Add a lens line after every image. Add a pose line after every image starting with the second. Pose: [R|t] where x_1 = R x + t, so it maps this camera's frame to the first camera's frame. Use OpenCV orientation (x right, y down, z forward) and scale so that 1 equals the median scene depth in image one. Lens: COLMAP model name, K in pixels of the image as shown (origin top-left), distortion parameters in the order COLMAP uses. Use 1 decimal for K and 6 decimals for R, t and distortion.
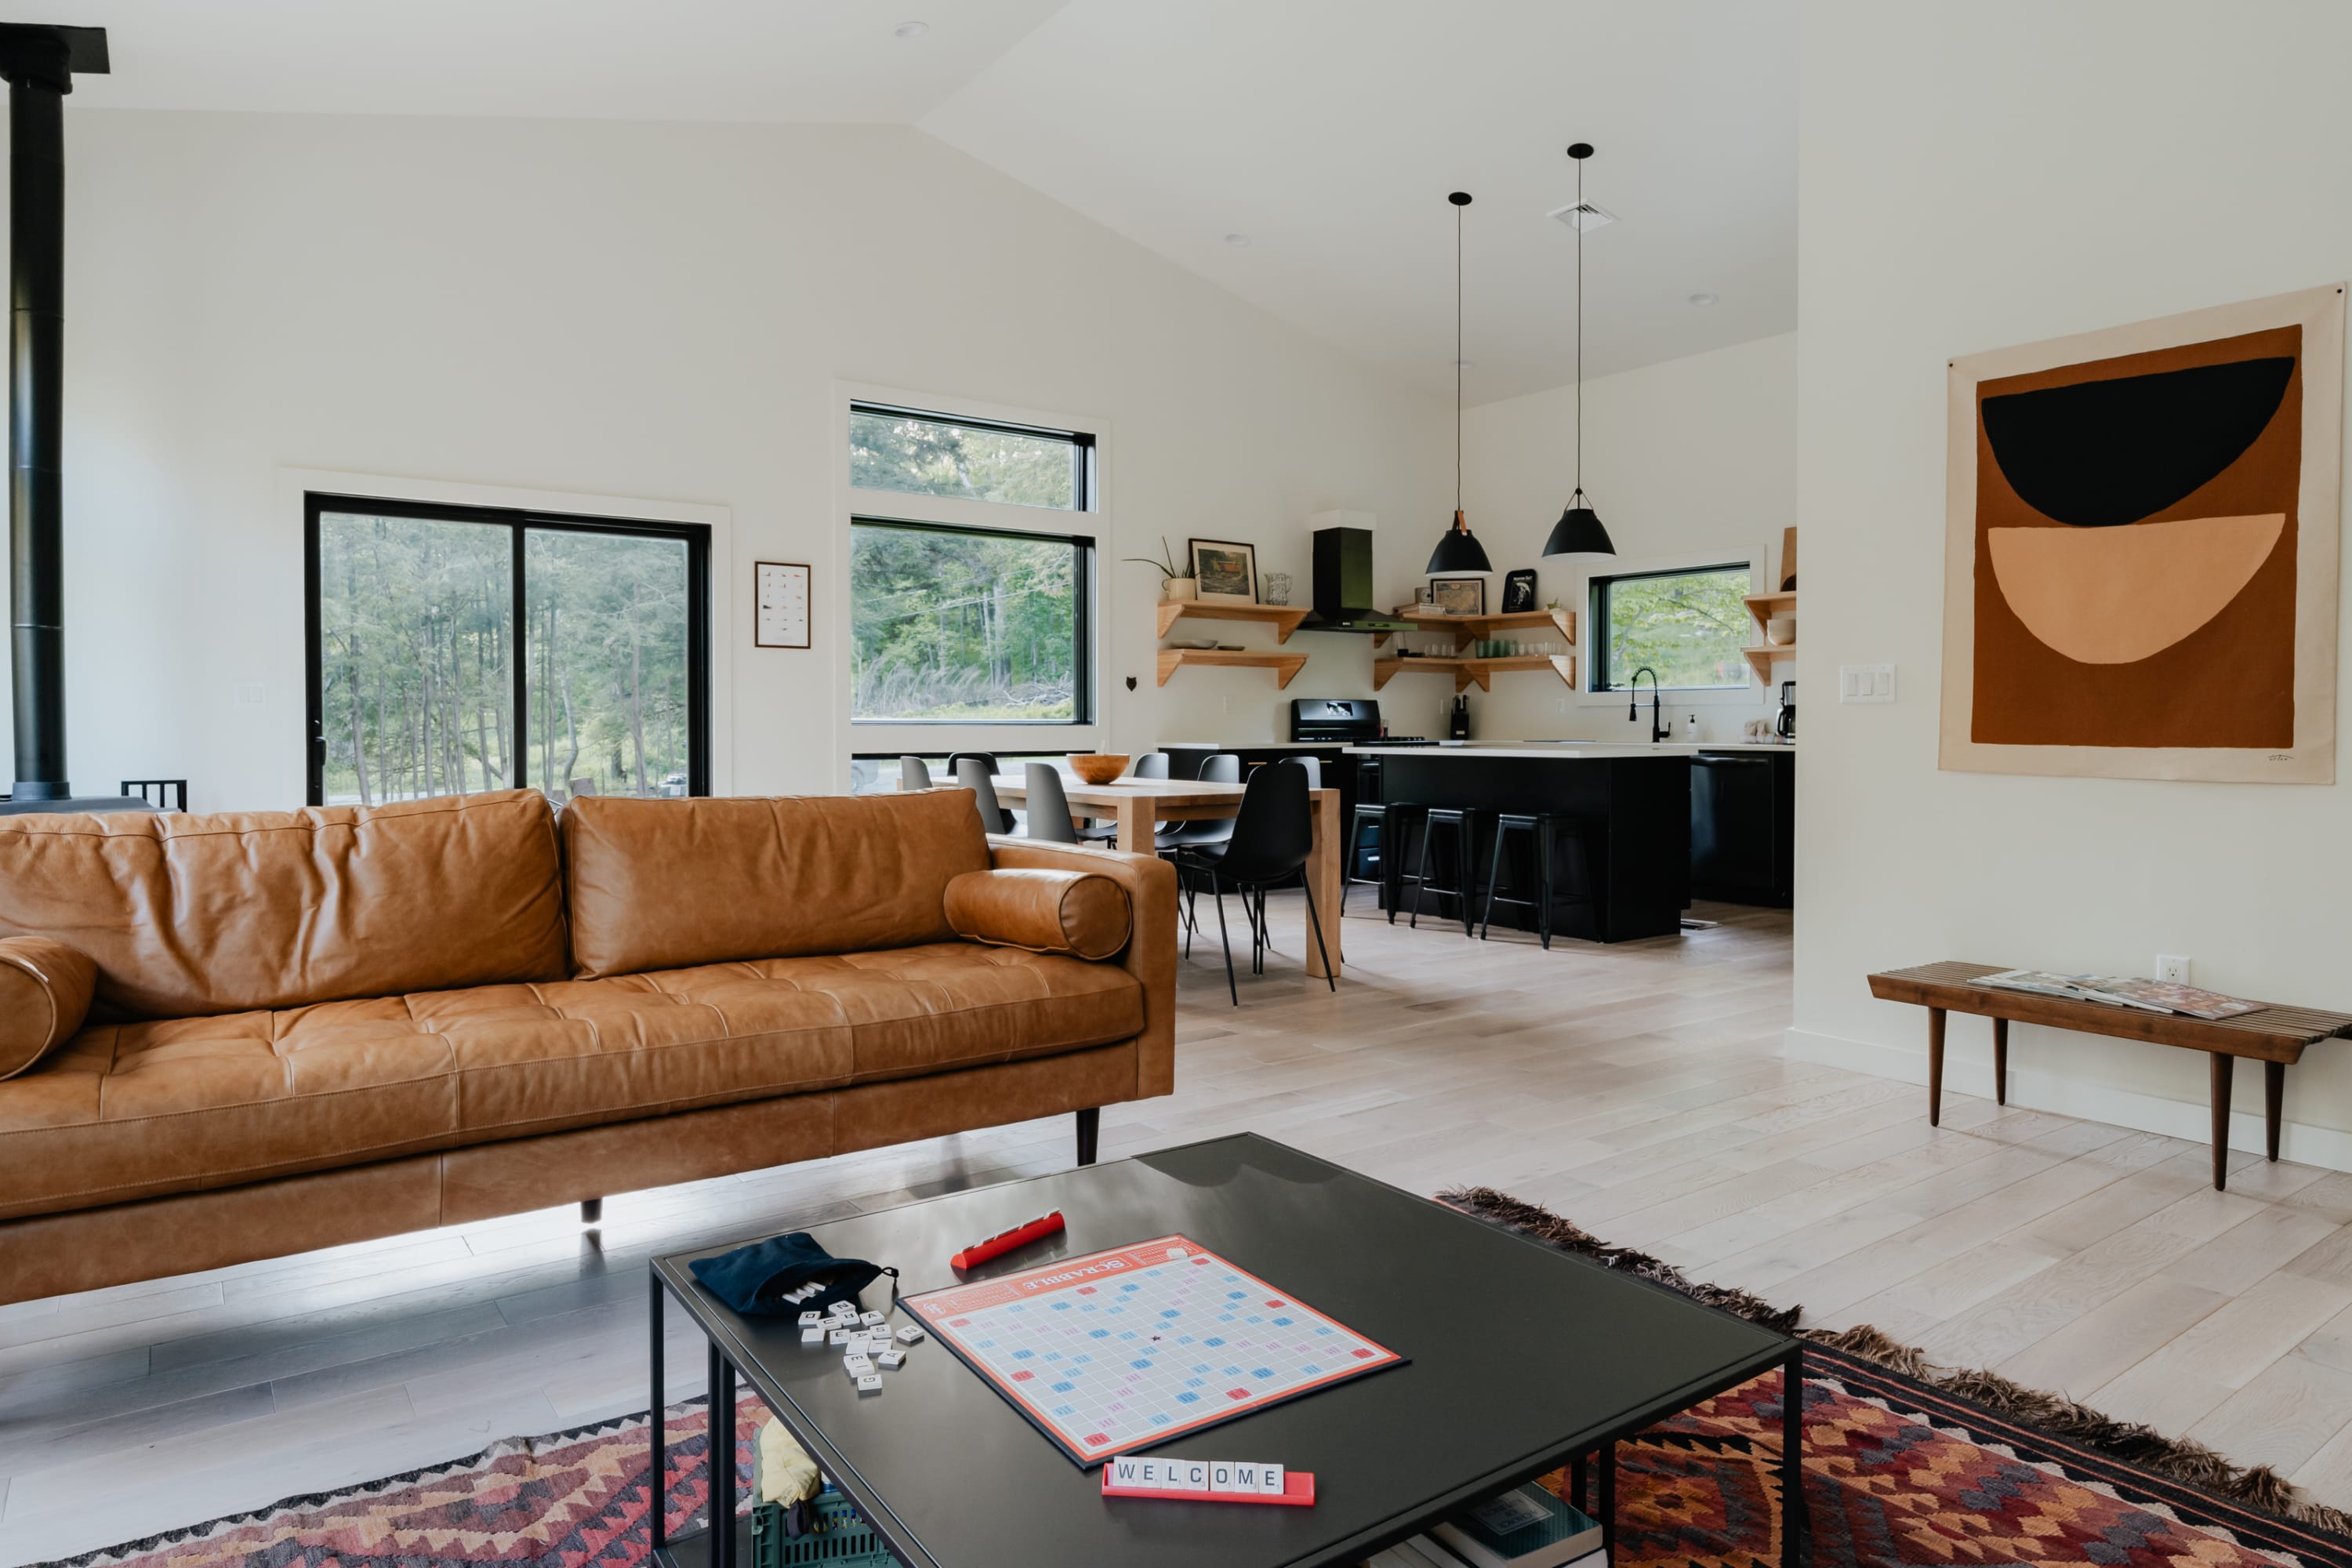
lens RADIAL K [[1370.1, 0, 1162.5], [0, 1370.1, 728.8], [0, 0, 1]] dist [0.001955, 0.001824]
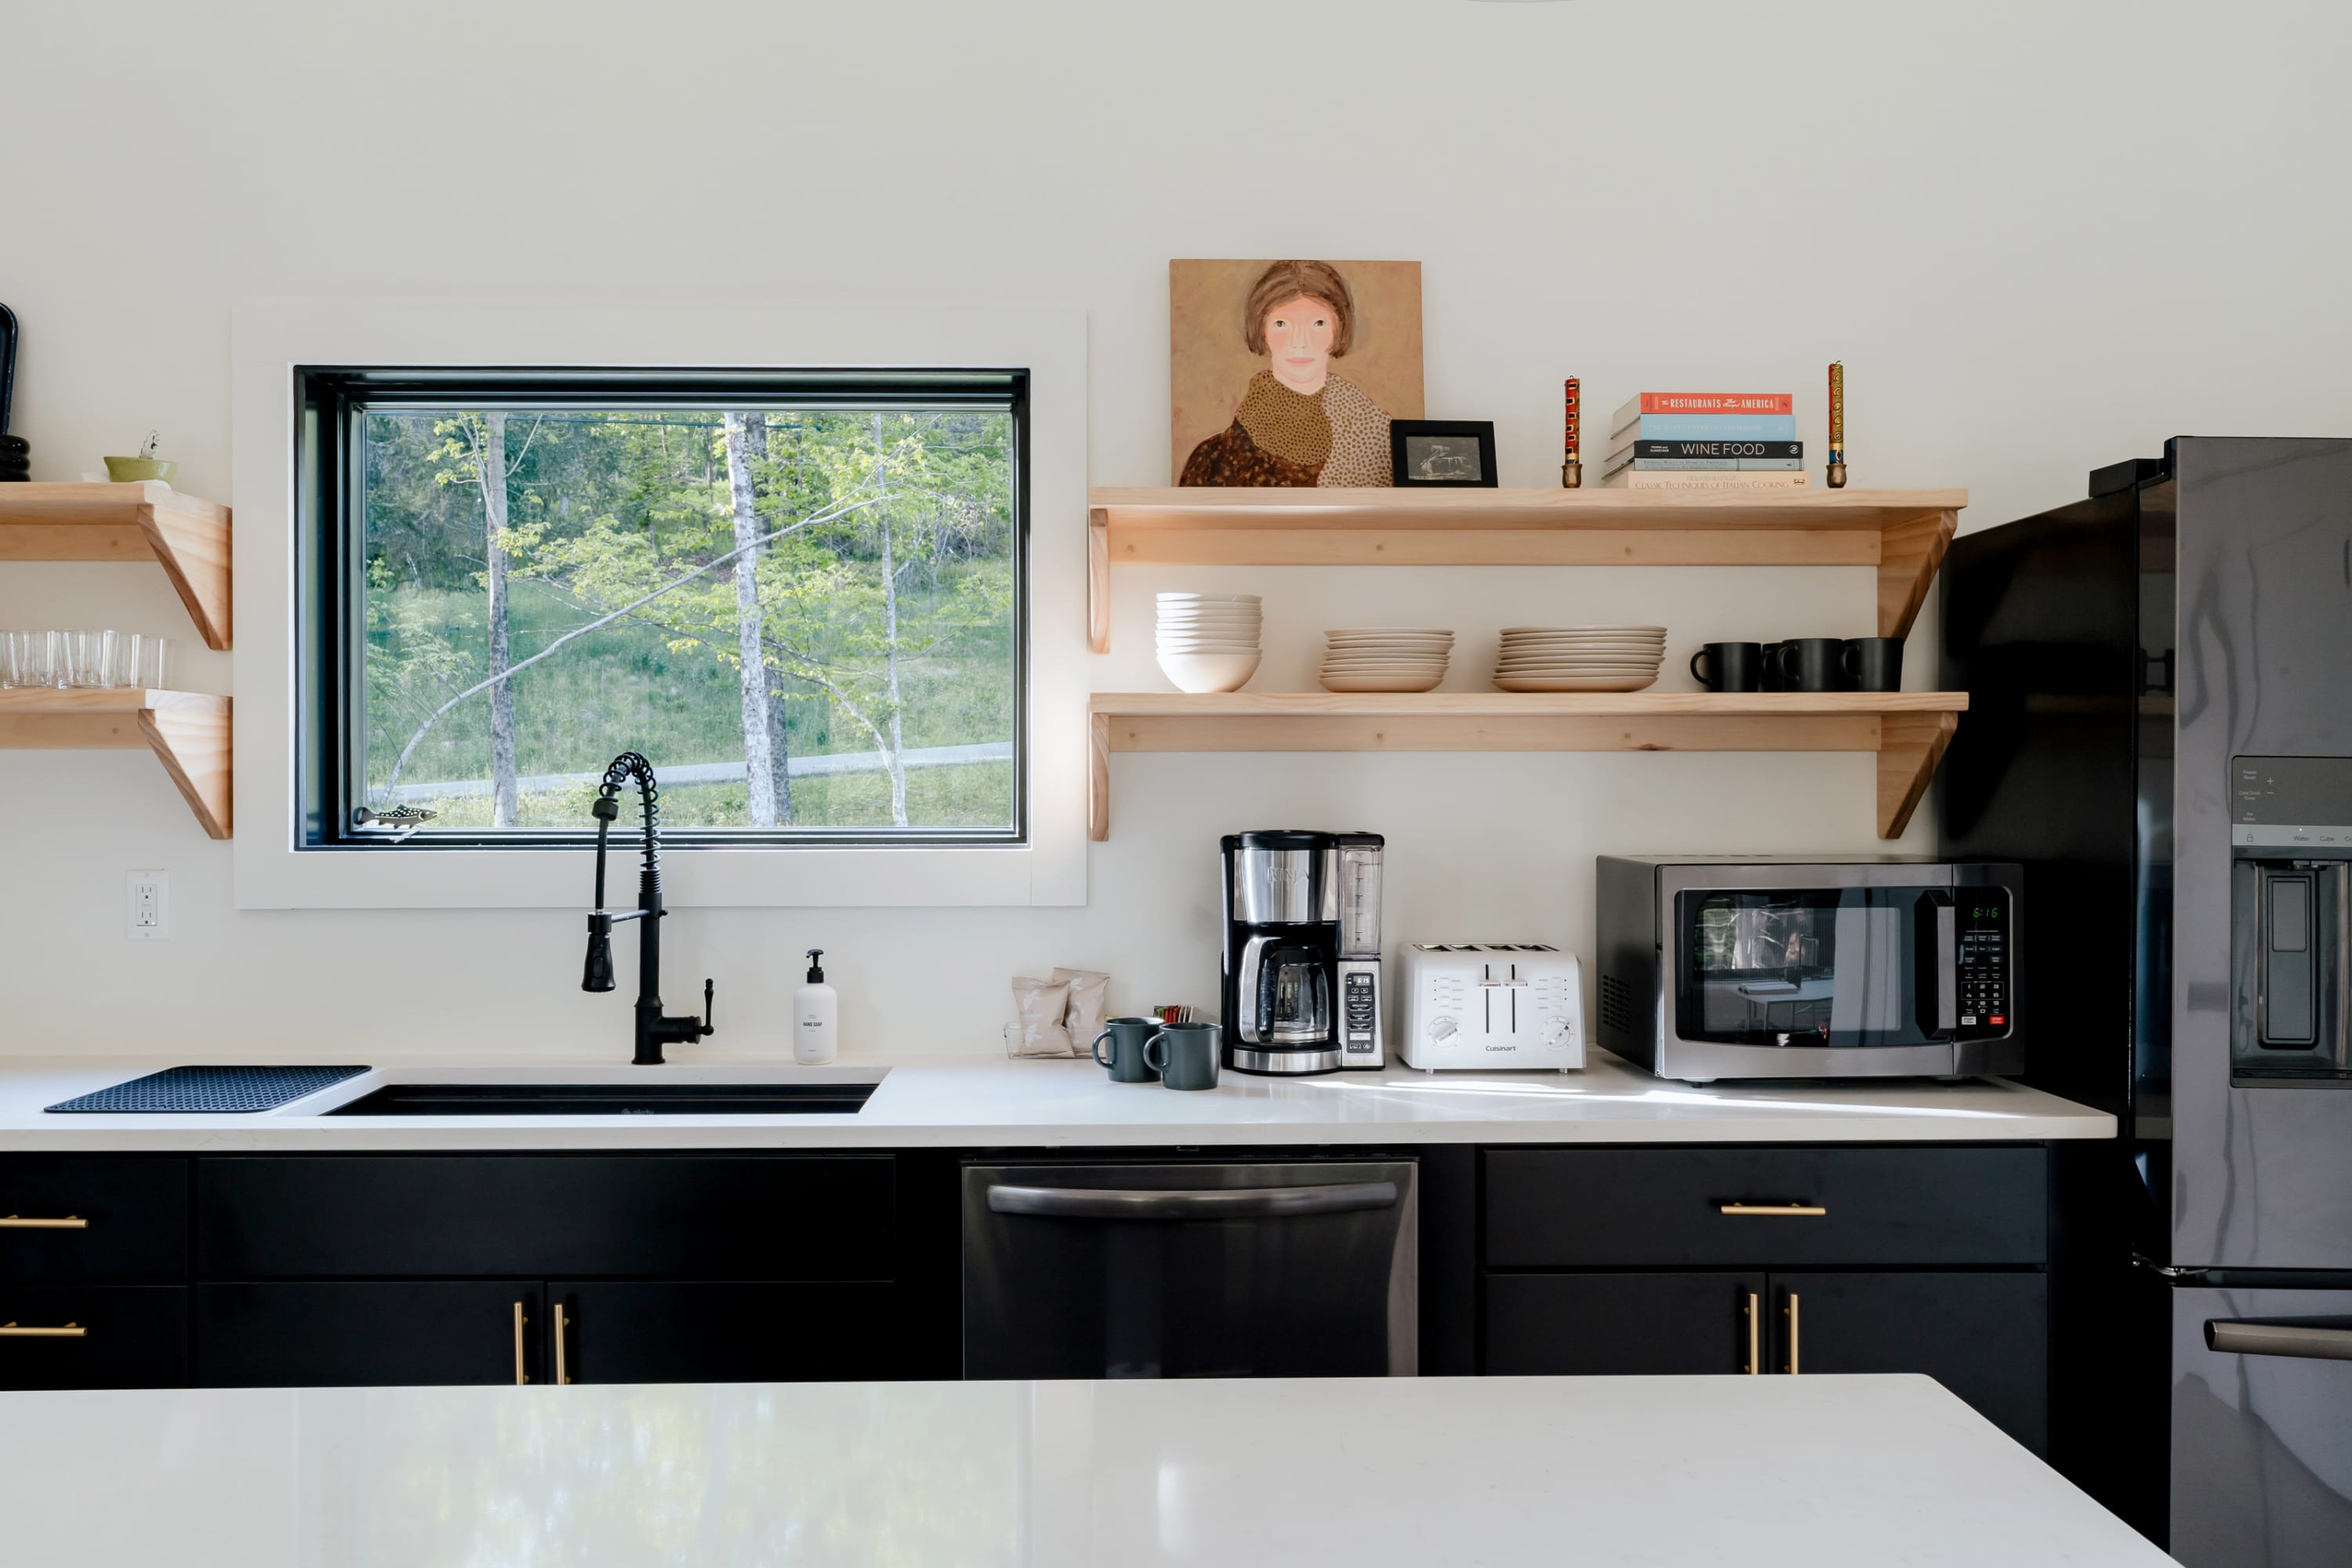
lens RADIAL K [[2008.2, 0, 1182.9], [0, 2008.2, 823.7], [0, 0, 1]] dist [-0.082108, 0.280132]
pose [[0.547133, -0.021452, 0.836771, 0.374014], [0.001385, 0.999693, 0.024724, -0.141560], [-0.837045, -0.012368, 0.546995, 2.432356]]
